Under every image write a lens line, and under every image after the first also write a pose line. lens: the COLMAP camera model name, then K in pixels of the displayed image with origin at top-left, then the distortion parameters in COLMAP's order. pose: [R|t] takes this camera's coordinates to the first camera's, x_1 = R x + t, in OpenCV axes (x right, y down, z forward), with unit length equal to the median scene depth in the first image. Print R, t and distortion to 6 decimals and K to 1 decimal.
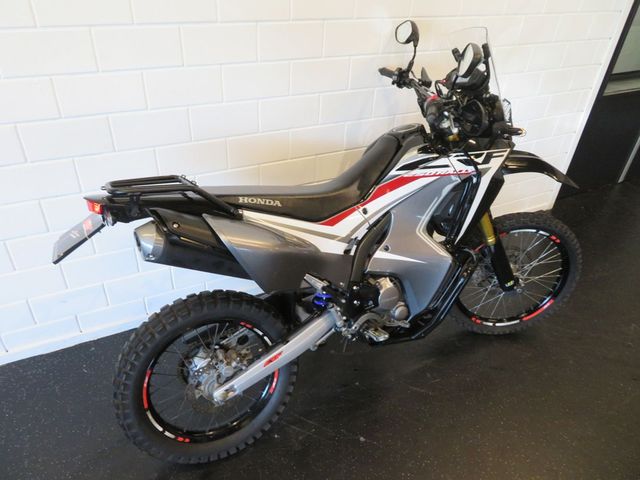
lens RADIAL K [[465.6, 0, 320.0], [0, 465.6, 240.0], [0, 0, 1]] dist [-0.004921, -0.001056]
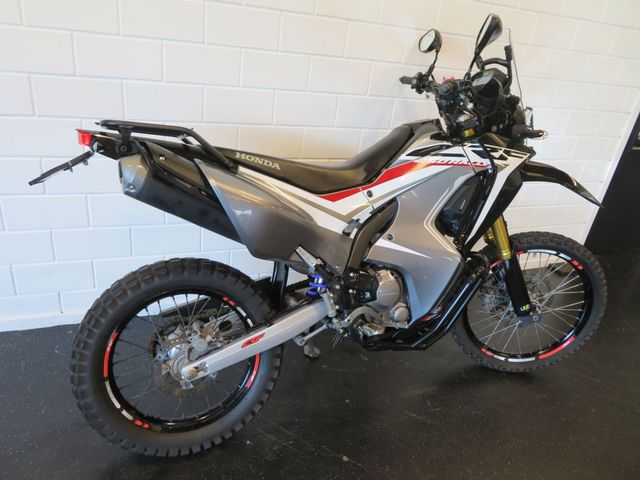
lens RADIAL K [[465.6, 0, 320.0], [0, 465.6, 240.0], [0, 0, 1]] dist [-0.004921, -0.001056]
pose [[0.993774, 0.098365, -0.052326, 0.052814], [-0.105318, 0.982583, -0.153096, 0.177428], [0.036355, 0.157654, 0.986825, 0.080385]]
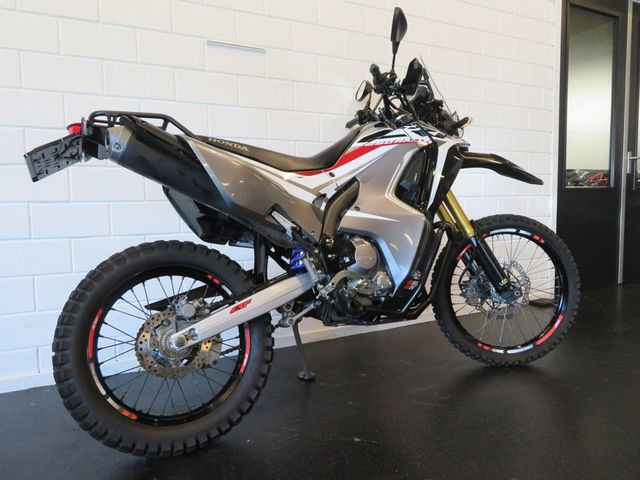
lens RADIAL K [[465.6, 0, 320.0], [0, 465.6, 240.0], [0, 0, 1]] dist [-0.004921, -0.001056]
pose [[0.997064, -0.075761, -0.011156, 0.067601], [0.060144, 0.864912, -0.498308, 0.567346], [0.047401, 0.496174, 0.866928, 0.153823]]
